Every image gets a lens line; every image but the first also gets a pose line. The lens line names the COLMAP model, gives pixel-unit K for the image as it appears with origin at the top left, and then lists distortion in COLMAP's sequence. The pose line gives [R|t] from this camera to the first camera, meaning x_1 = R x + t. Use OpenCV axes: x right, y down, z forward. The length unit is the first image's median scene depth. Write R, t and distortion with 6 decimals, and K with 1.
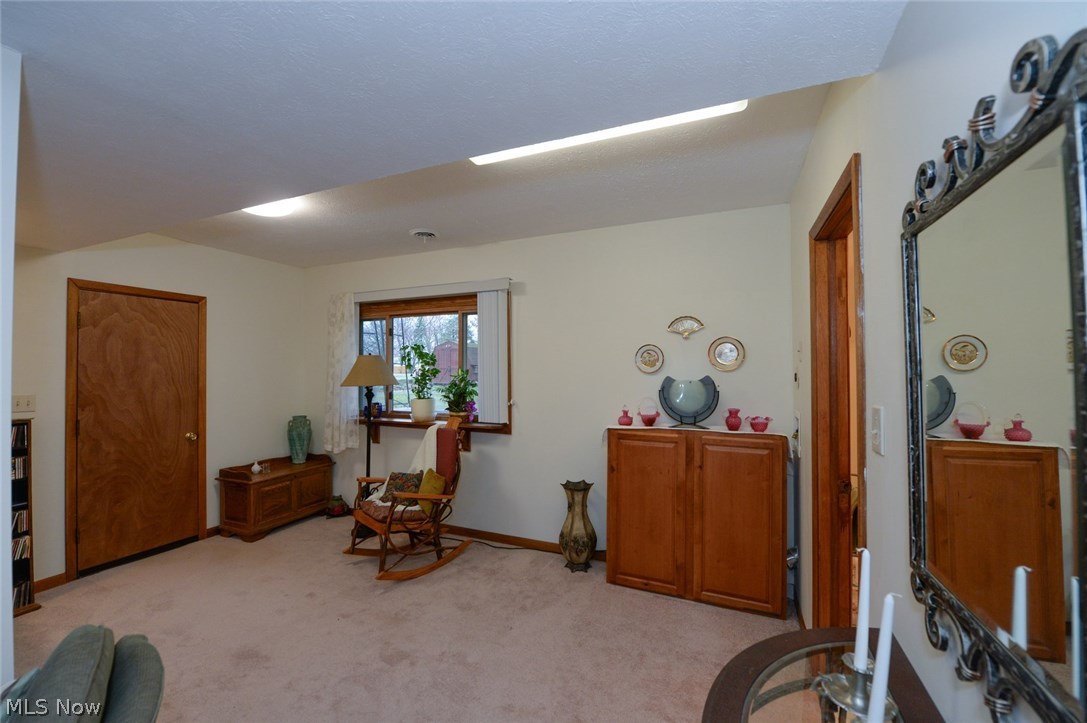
lens RADIAL K [[434.3, 0, 543.5], [0, 434.3, 362.3], [0, 0, 1]] dist [-0.013477, -0.002373]
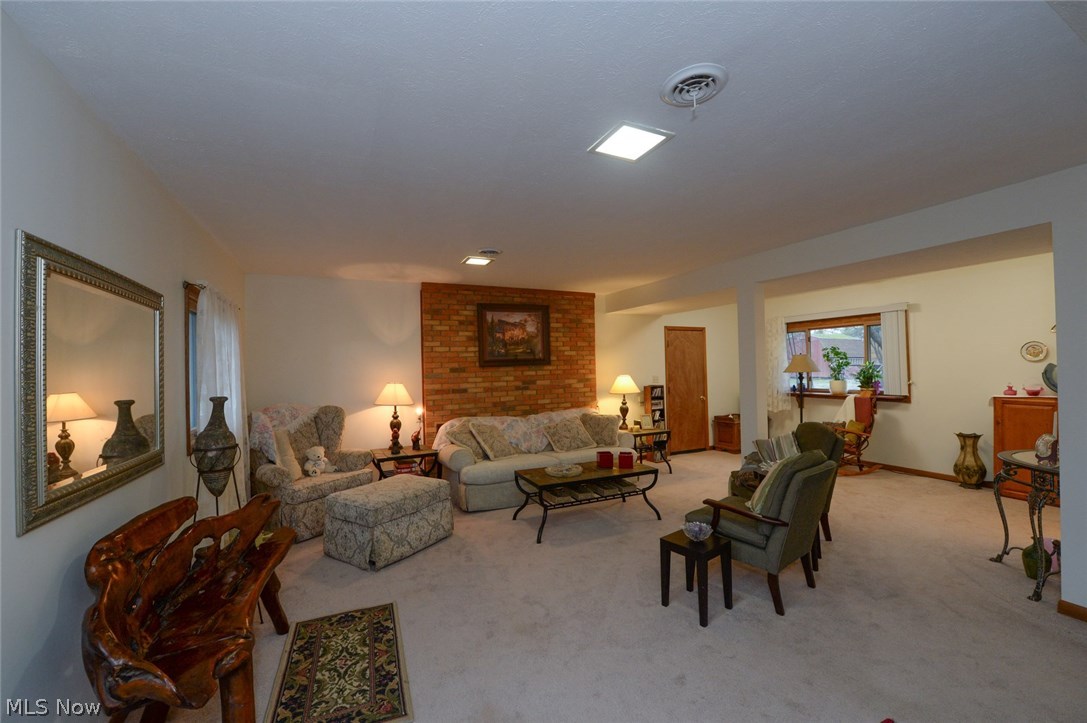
lens RADIAL K [[434.3, 0, 539.0], [0, 434.3, 363.0], [0, 0, 1]] dist [-0.013477, -0.002373]
pose [[0.734868, -0.018609, -0.677955, -0.009354], [0.025288, 0.999680, -0.000030, -0.009314], [0.677739, -0.017122, 0.735103, -1.006168]]
